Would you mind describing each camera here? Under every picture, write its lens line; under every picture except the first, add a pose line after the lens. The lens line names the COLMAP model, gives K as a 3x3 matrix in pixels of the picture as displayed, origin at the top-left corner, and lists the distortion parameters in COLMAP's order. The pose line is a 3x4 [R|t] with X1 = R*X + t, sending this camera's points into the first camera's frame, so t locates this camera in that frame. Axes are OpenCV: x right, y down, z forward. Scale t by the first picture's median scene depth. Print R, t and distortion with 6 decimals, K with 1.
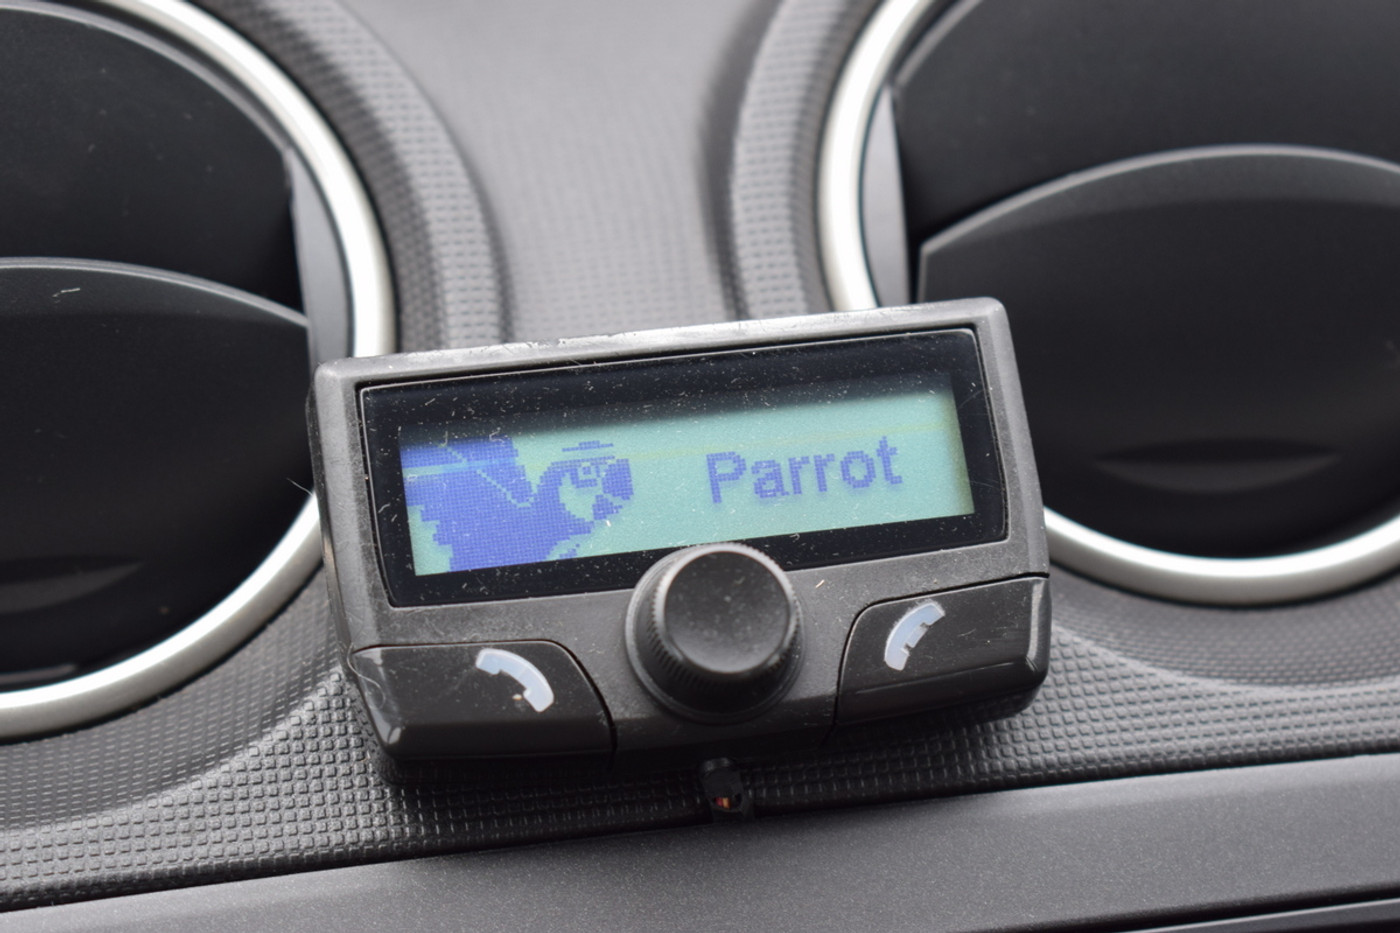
lens RADIAL K [[3139.1, 0, 703.2], [0, 3139.1, 465.1], [0, 0, 1]] dist [0.079800, 0.000000]
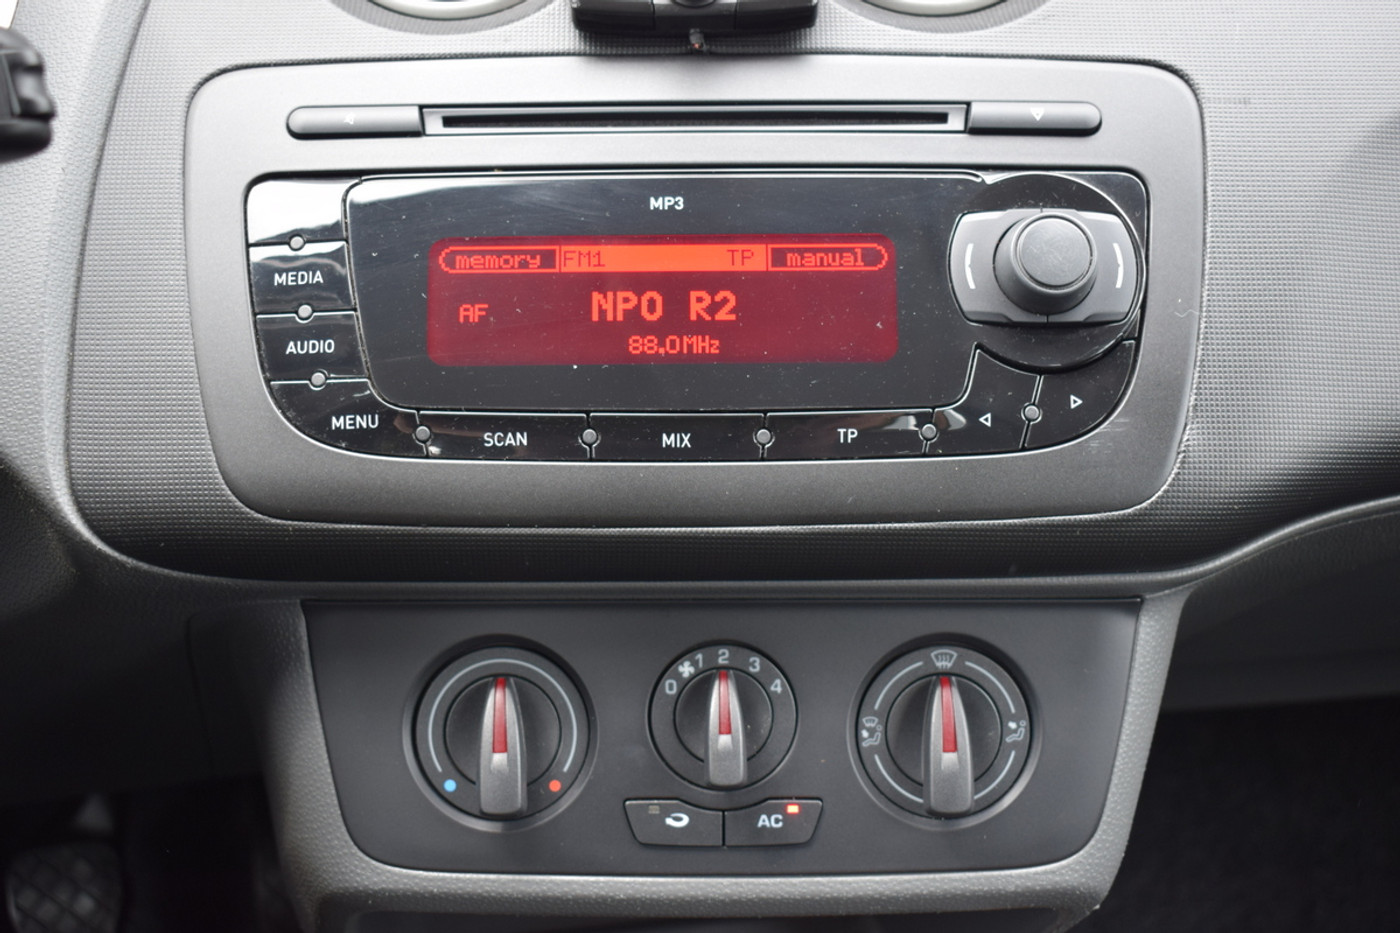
lens RADIAL K [[1817.9, 0, 703.2], [0, 1817.9, 465.6], [0, 0, 1]] dist [-0.046519, 0.000000]
pose [[0.985294, 0.097235, -0.140506, 0.268986], [-0.085511, 0.992513, 0.087211, 0.331297], [0.147934, -0.073914, 0.986231, -0.580128]]
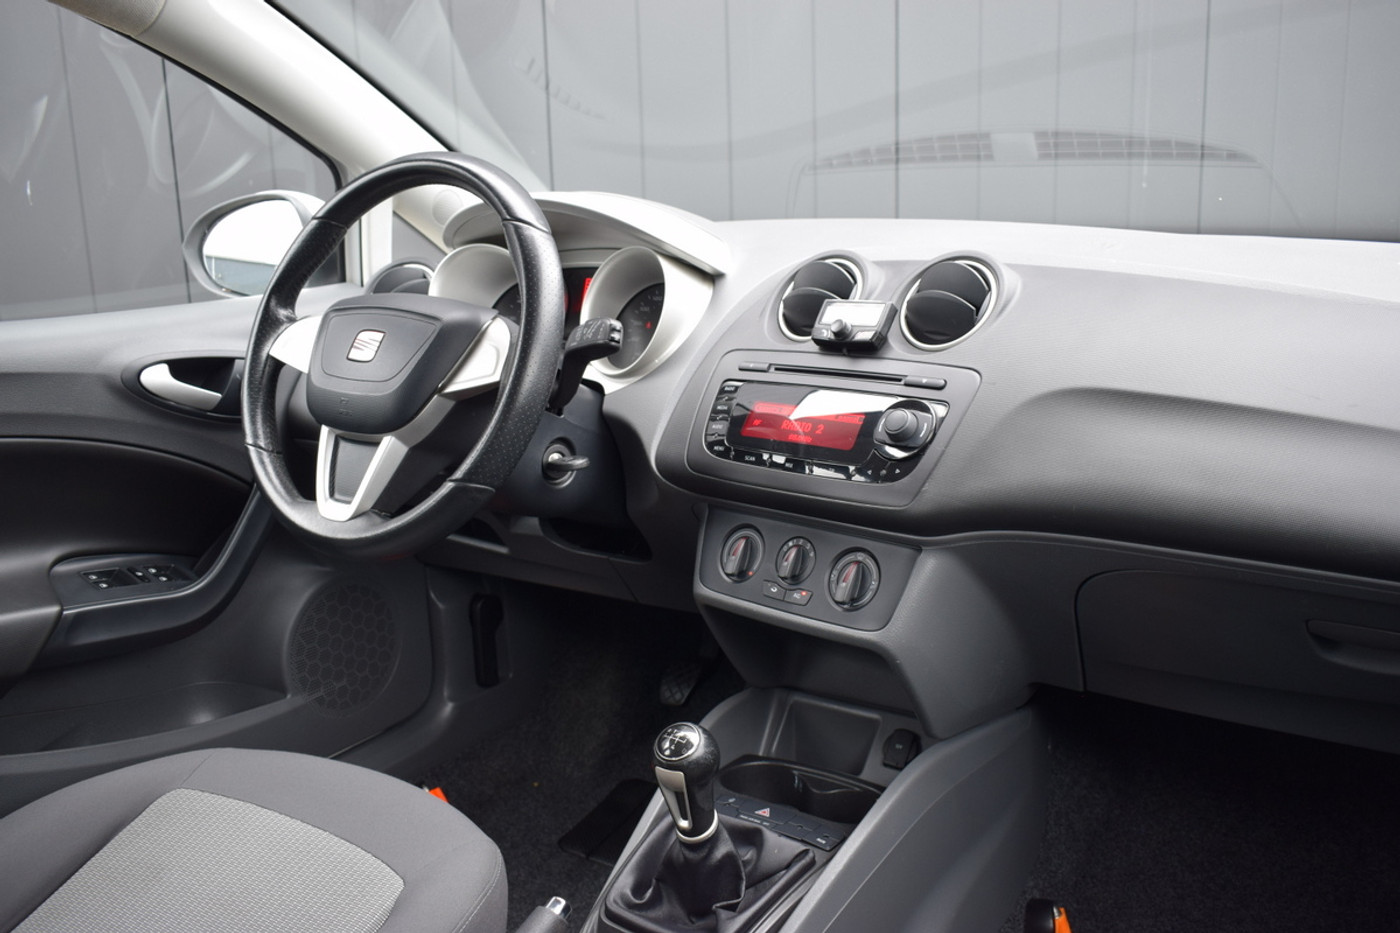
lens RADIAL K [[1253.4, 0, 698.1], [0, 1253.4, 464.7], [0, 0, 1]] dist [-0.066385, 0.008517]
pose [[0.581179, 0.180634, -0.793475, 2.539529], [-0.269330, 0.962799, 0.021910, 0.434177], [0.767915, 0.200973, 0.608208, -1.321541]]
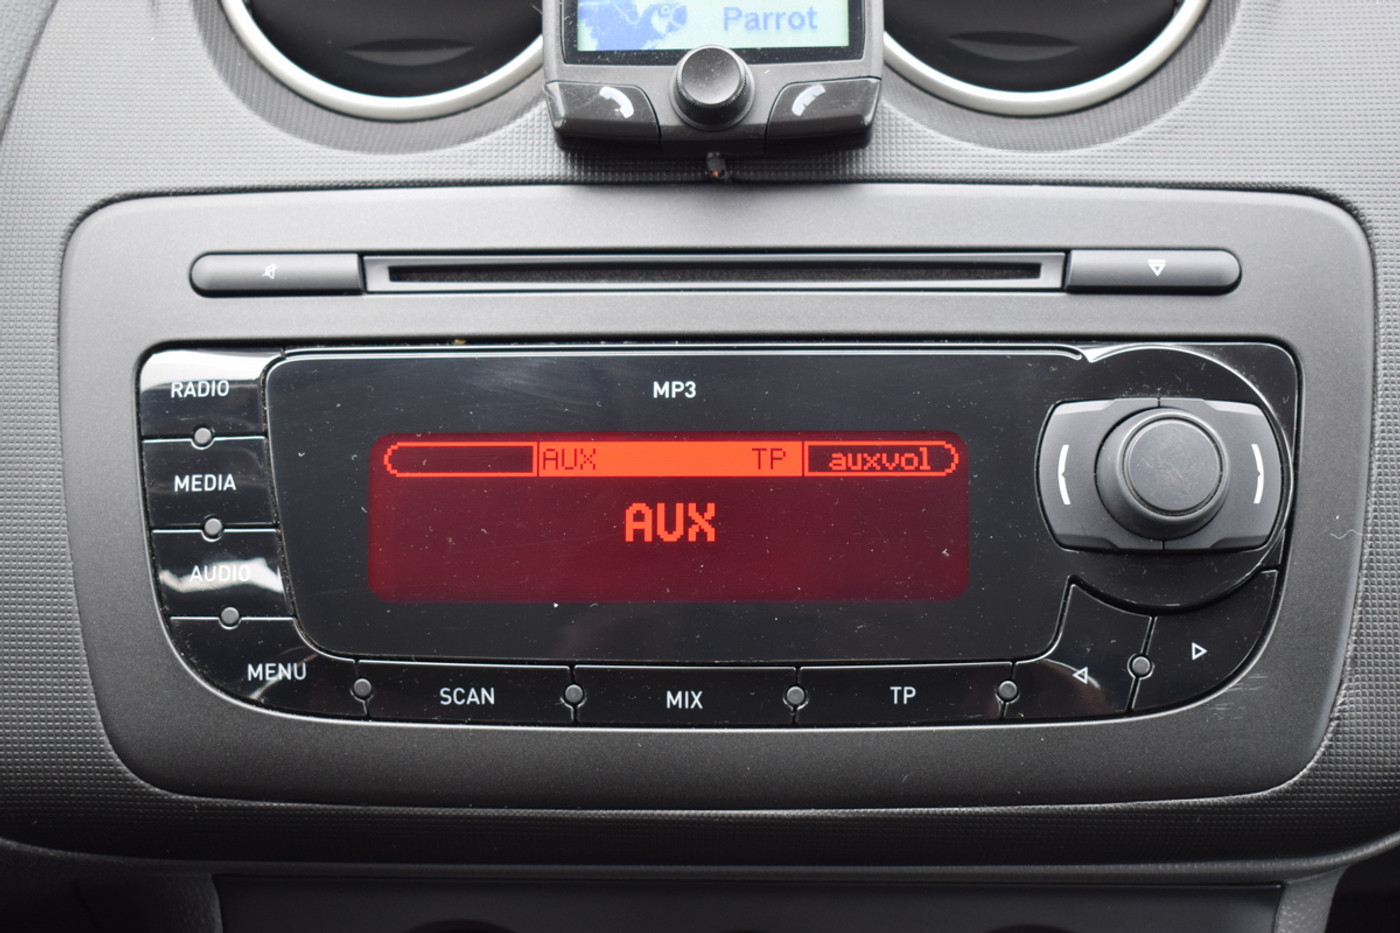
lens RADIAL K [[2296.4, 0, 700.8], [0, 2296.4, 465.9], [0, 0, 1]] dist [-0.008404, 0.000000]
pose [[0.979664, 0.111290, -0.166952, 0.276328], [-0.087909, 0.986035, 0.141446, 0.083510], [0.180362, -0.123893, 0.975766, -0.533321]]
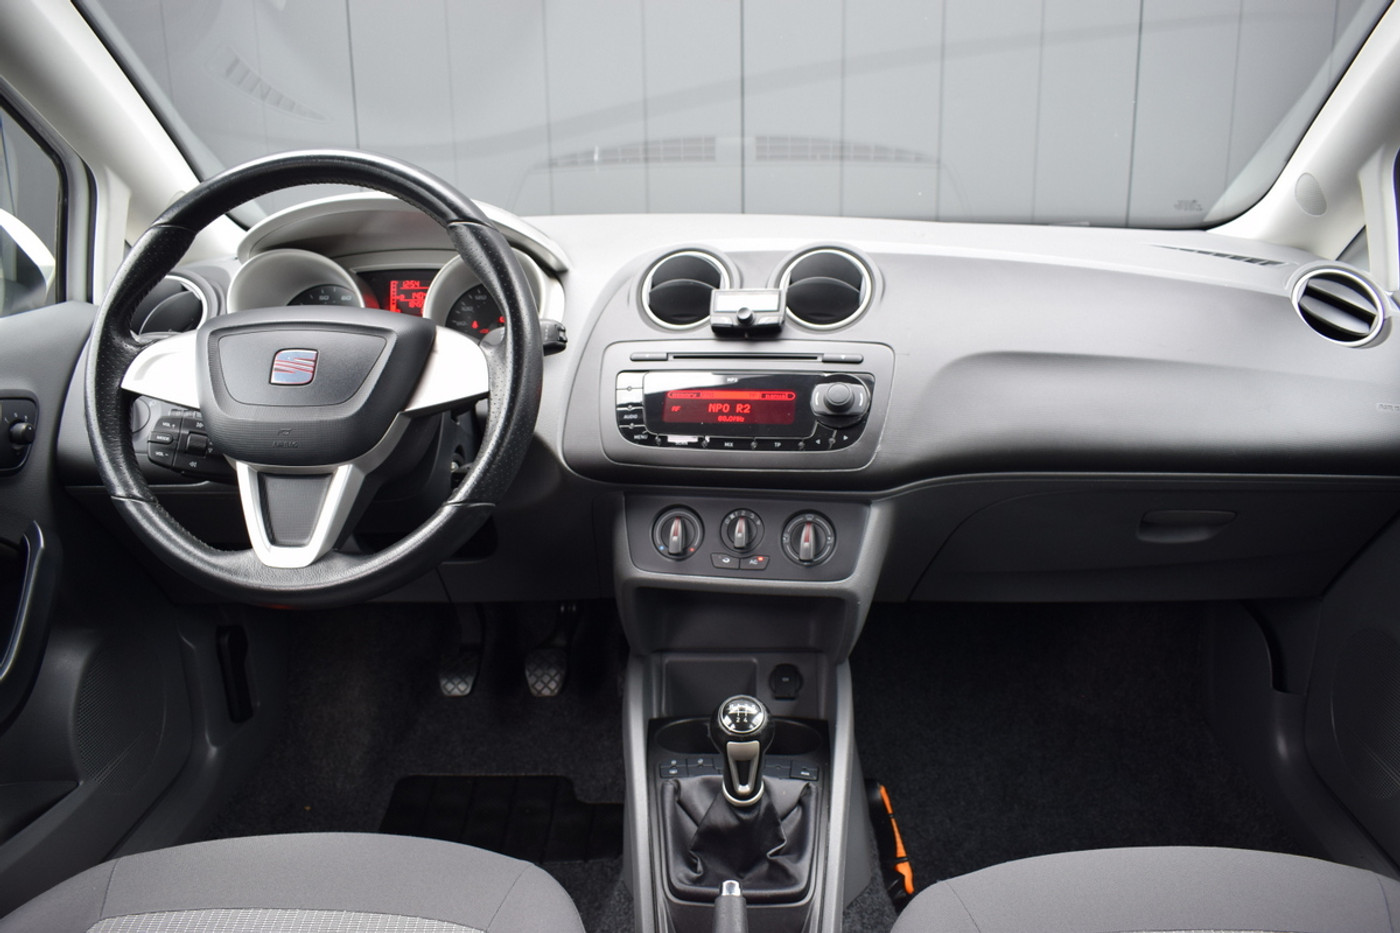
lens RADIAL K [[1114.0, 0, 698.2], [0, 1114.0, 473.9], [0, 0, 1]] dist [-0.087225, 0.003914]
pose [[0.922674, 0.105827, -0.370774, 1.151502], [-0.134160, 0.989626, -0.051396, 0.703460], [0.361489, 0.097165, 0.927300, -2.103413]]
